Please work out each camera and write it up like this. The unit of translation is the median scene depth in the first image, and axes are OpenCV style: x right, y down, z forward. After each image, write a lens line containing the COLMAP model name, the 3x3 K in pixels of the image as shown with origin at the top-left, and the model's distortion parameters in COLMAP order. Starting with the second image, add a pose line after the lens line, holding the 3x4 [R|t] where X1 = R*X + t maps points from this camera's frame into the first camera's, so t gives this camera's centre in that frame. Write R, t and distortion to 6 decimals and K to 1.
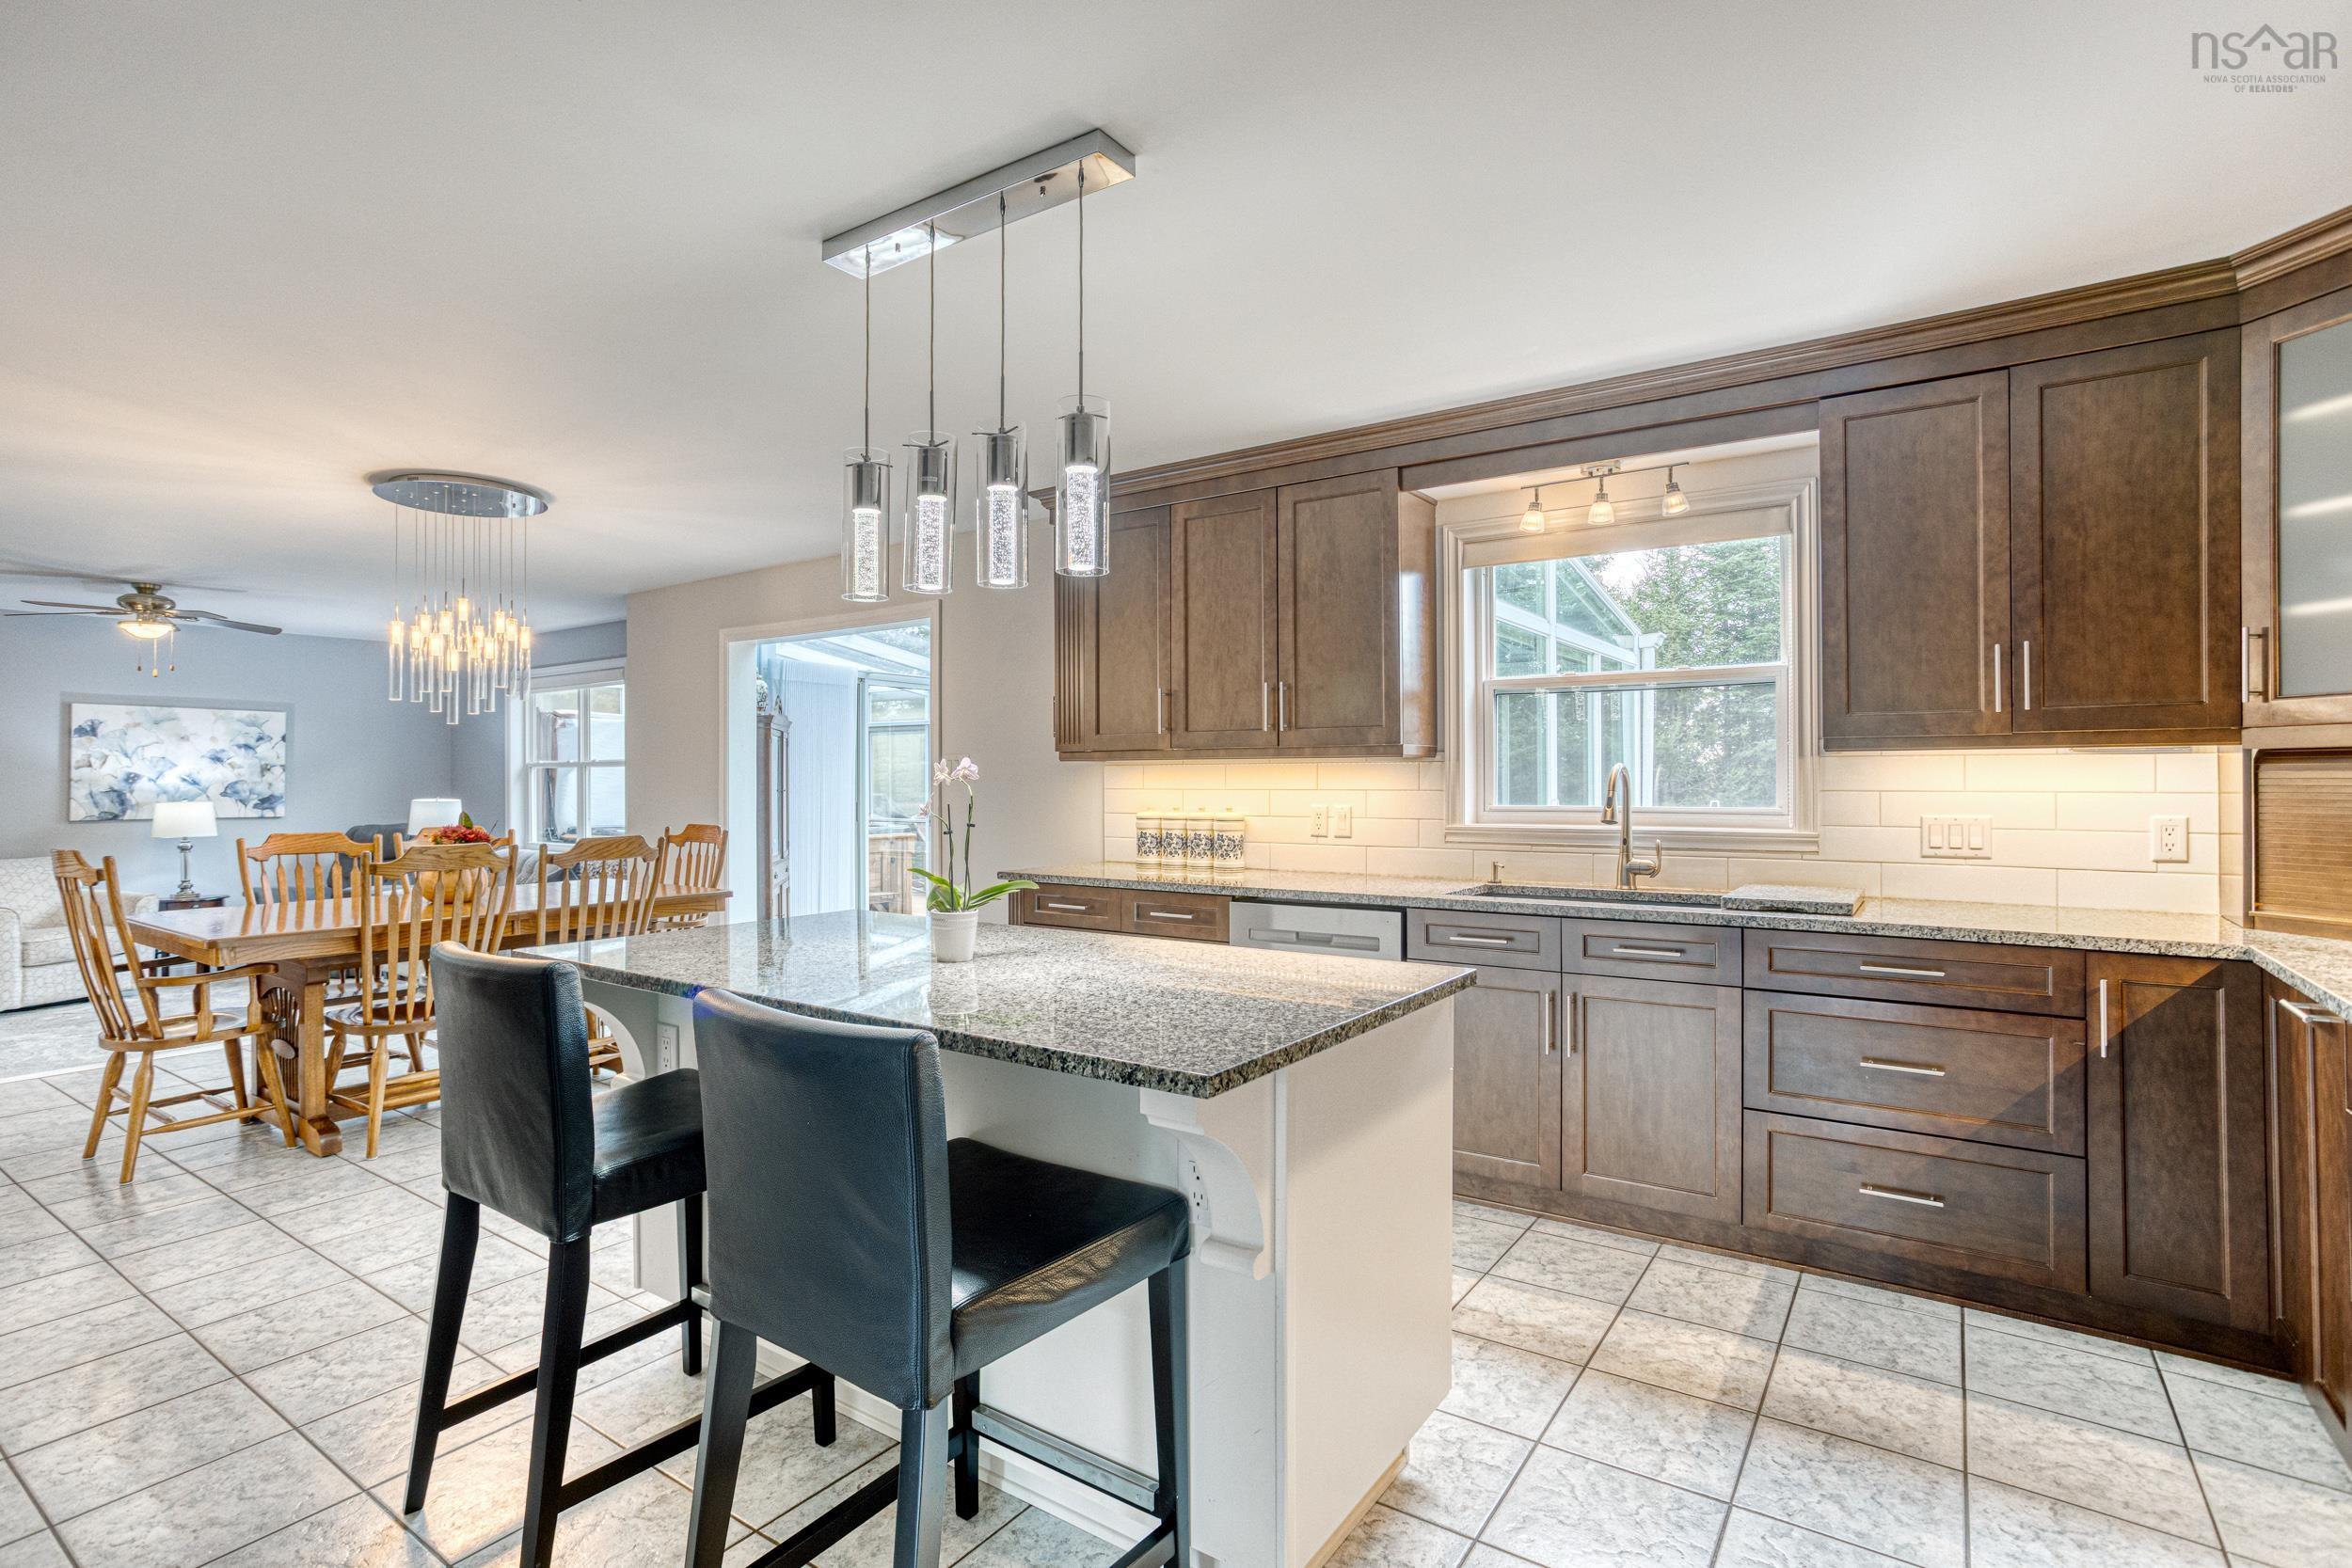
lens RADIAL K [[1113.6, 0, 1170.7], [0, 1113.6, 771.8], [0, 0, 1]] dist [-0.010031, 0.006181]
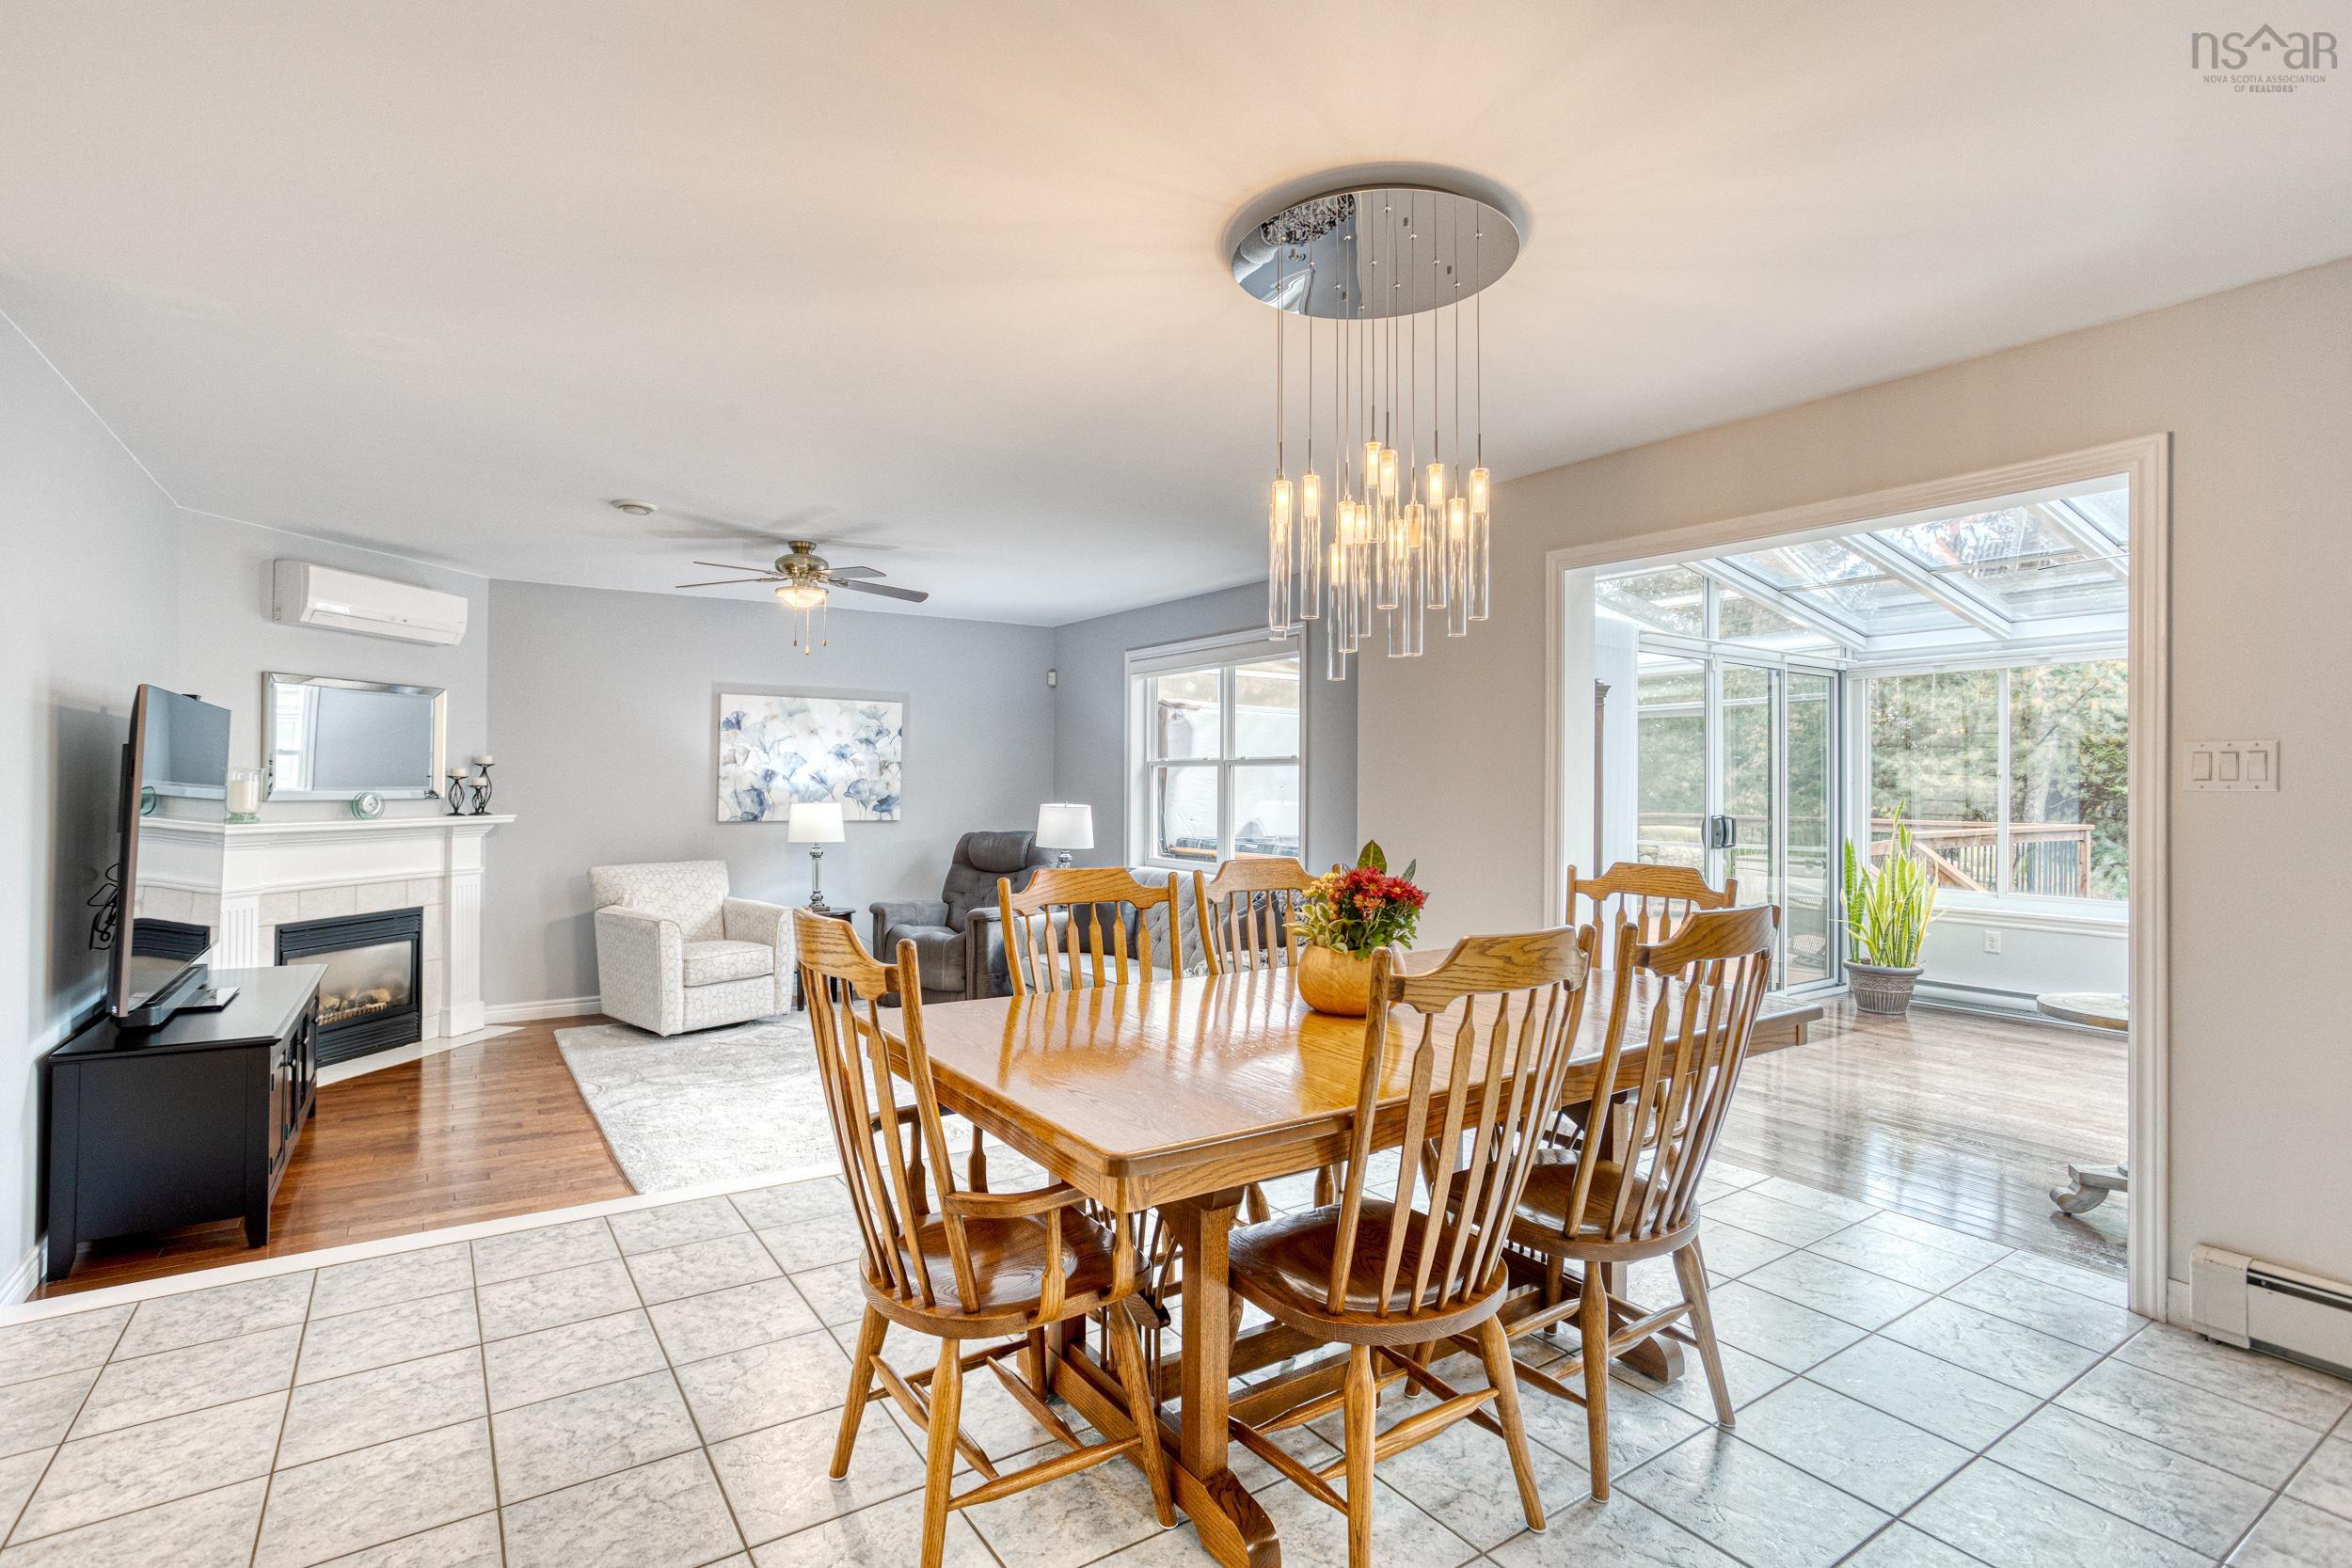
lens RADIAL K [[1135.6, 0, 1173.6], [0, 1135.6, 778.5], [0, 0, 1]] dist [-0.027545, 0.017582]
pose [[0.932279, 0.010995, -0.361572, -0.290755], [-0.009215, 0.999935, 0.006646, -0.001056], [0.361622, -0.002864, 0.932320, 0.253089]]
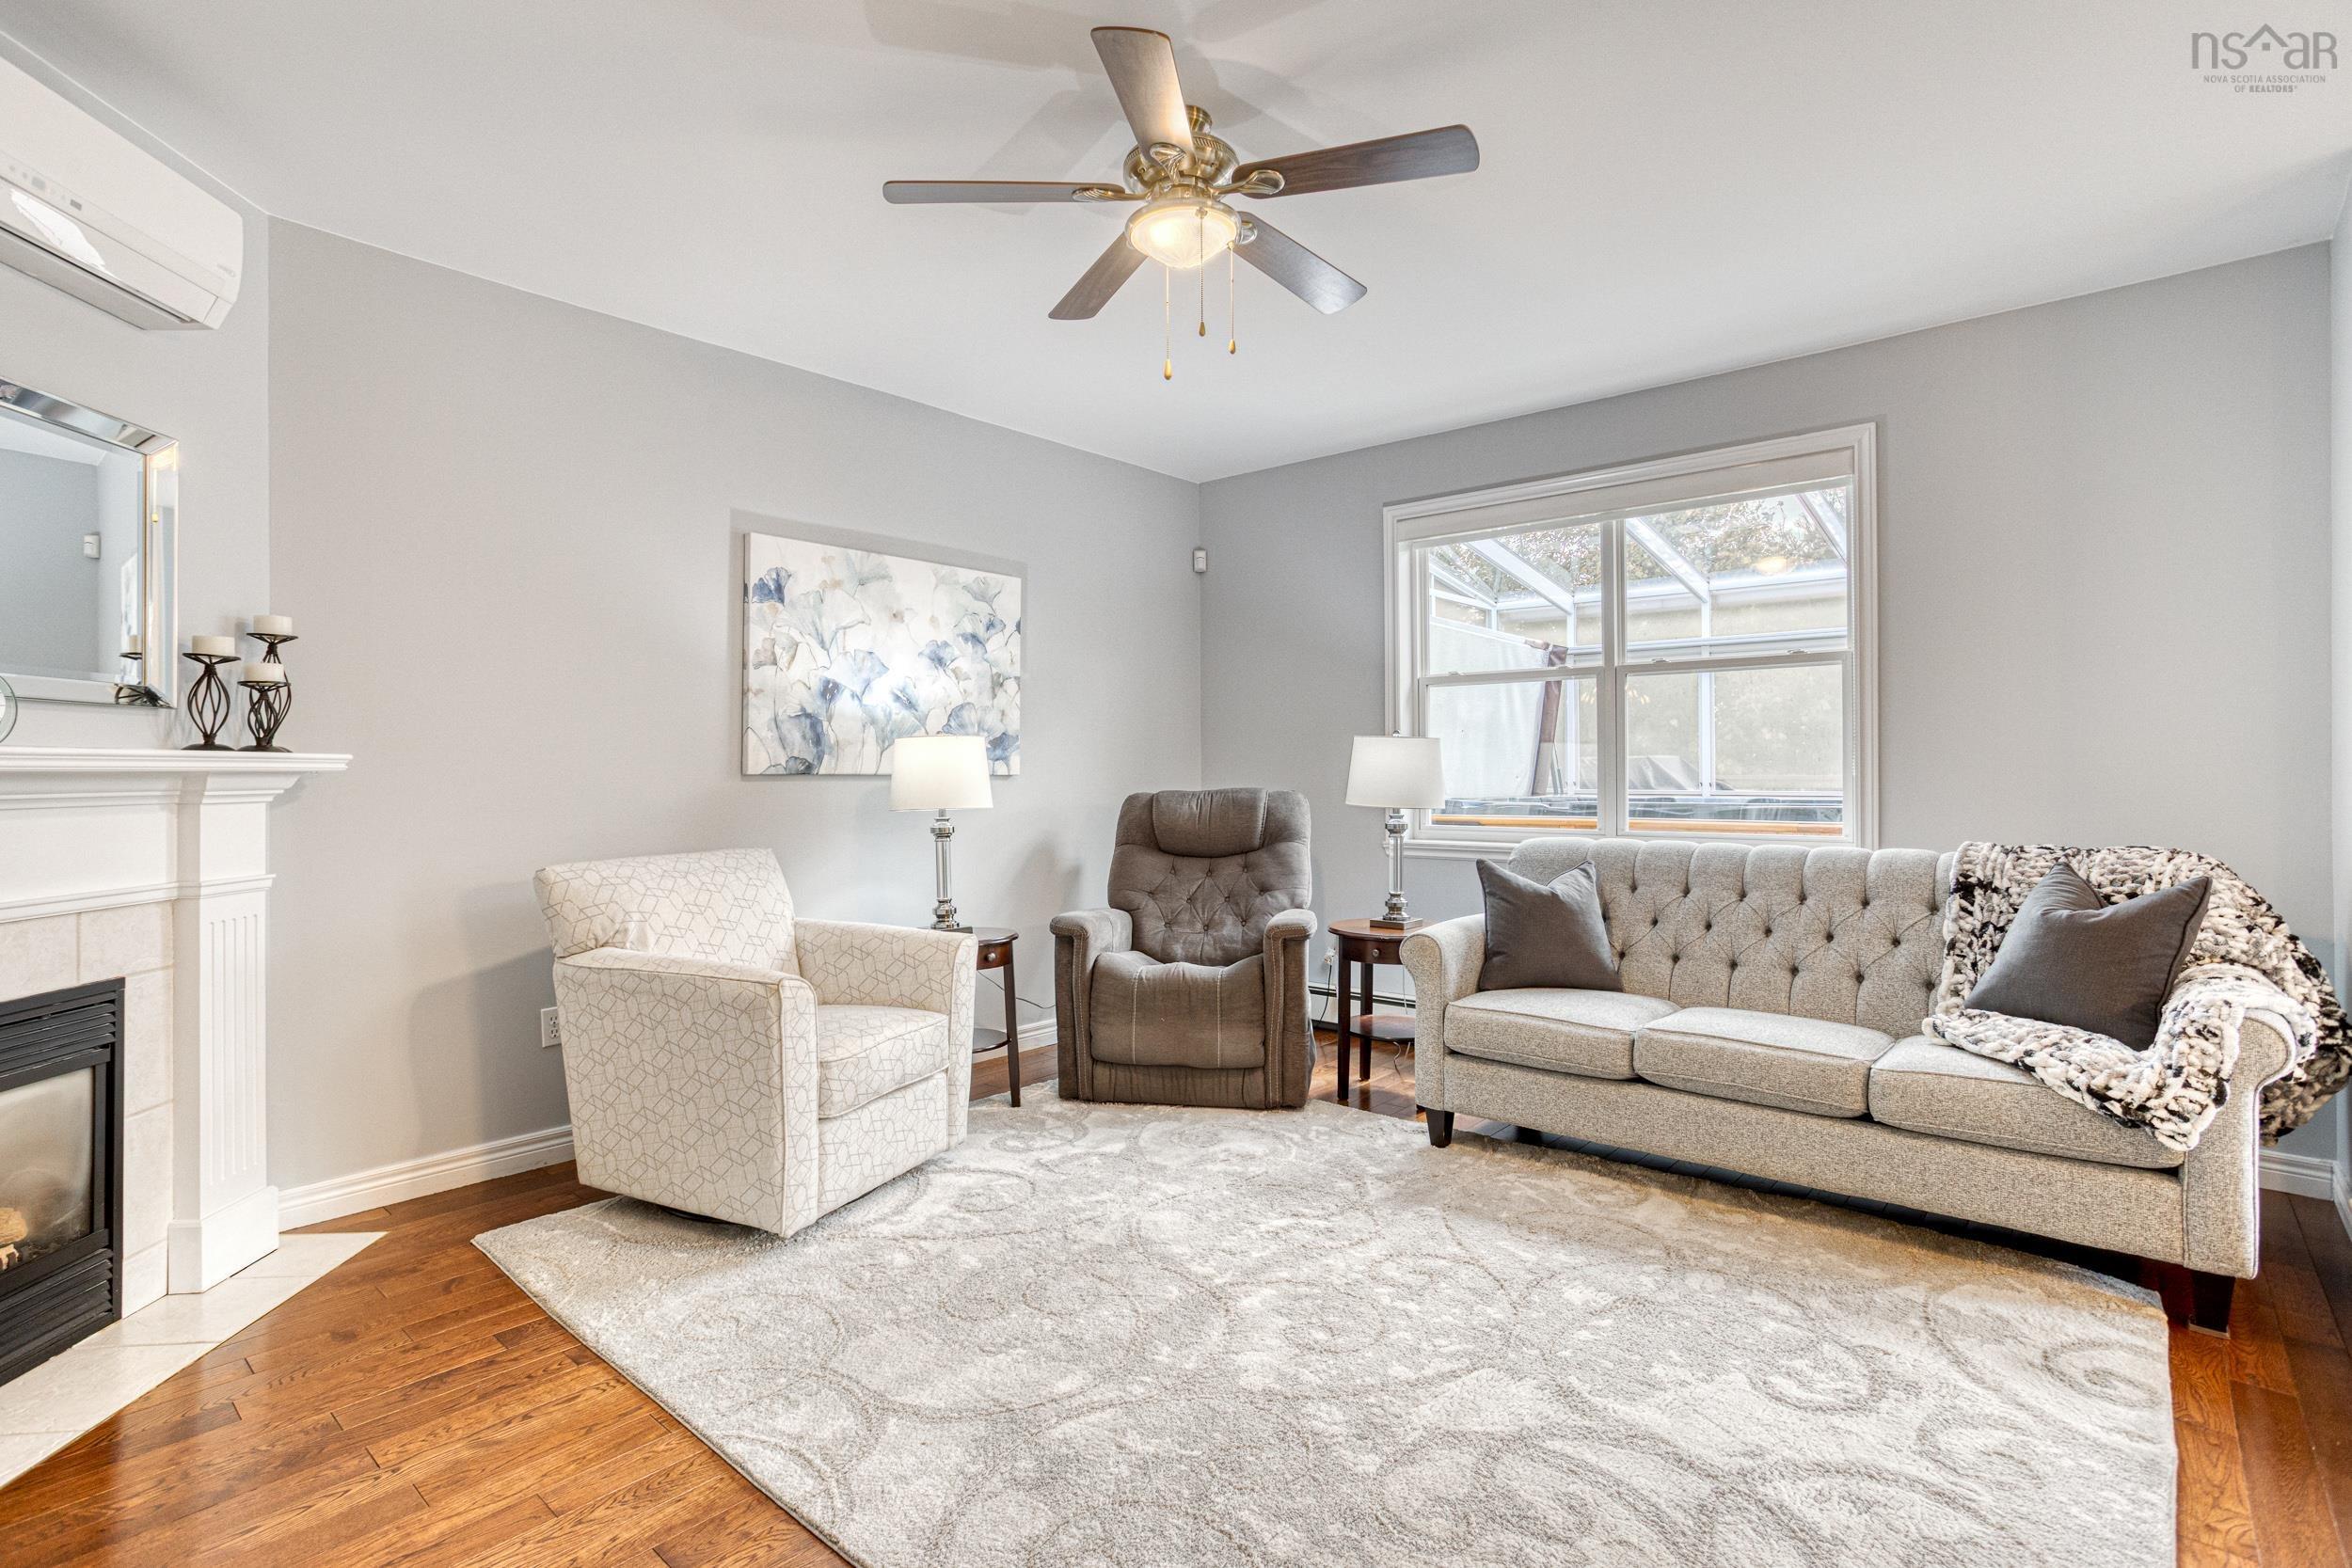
lens RADIAL K [[1135.6, 0, 1174.0], [0, 1135.6, 768.4], [0, 0, 1]] dist [-0.027545, 0.017582]
pose [[0.993486, 0.001679, -0.113942, -0.727353], [-0.000929, 0.999978, 0.006637, 0.037192], [0.113951, -0.006488, 0.993465, 0.514093]]
